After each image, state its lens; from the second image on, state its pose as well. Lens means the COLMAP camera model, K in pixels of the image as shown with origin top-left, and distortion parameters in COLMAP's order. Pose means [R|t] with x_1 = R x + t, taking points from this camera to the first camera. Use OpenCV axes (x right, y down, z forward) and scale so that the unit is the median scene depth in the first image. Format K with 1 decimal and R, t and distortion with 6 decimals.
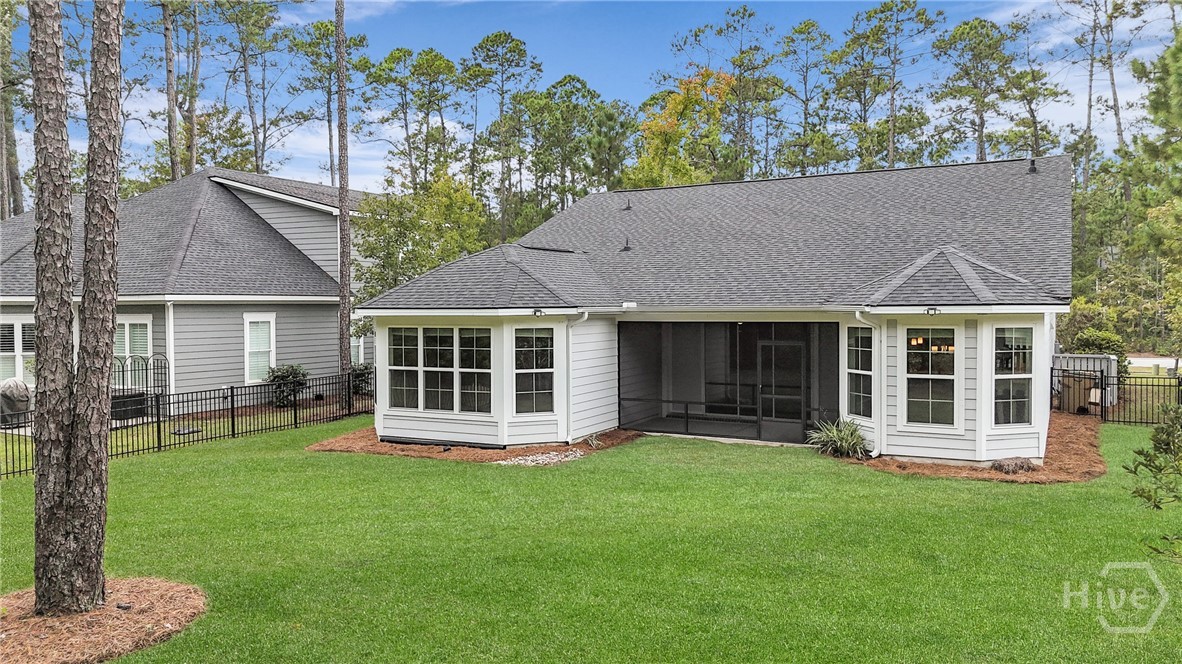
lens RADIAL K [[862.8, 0, 590.8], [0, 862.8, 329.9], [0, 0, 1]] dist [0.044984, -0.002300]
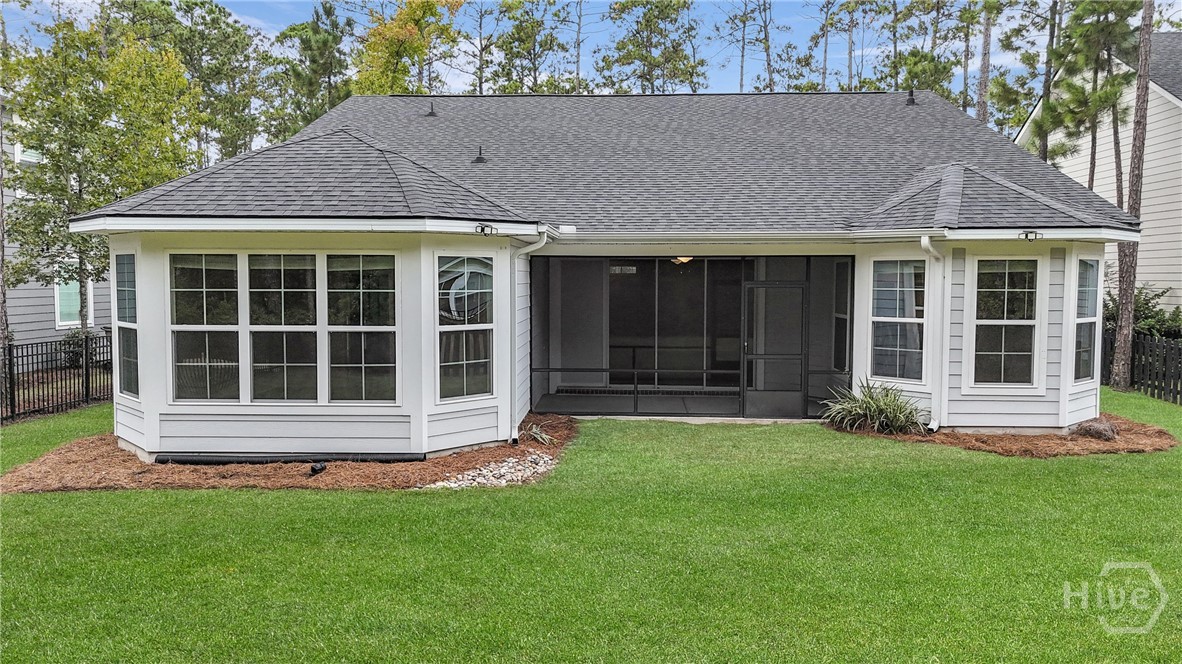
lens RADIAL K [[862.8, 0, 592.0], [0, 862.8, 331.5], [0, 0, 1]] dist [0.044984, -0.002300]
pose [[0.900889, -0.019533, 0.433610, -0.248093], [0.003857, 0.999308, 0.037004, 0.028558], [-0.434032, -0.031664, 0.900341, 0.416160]]
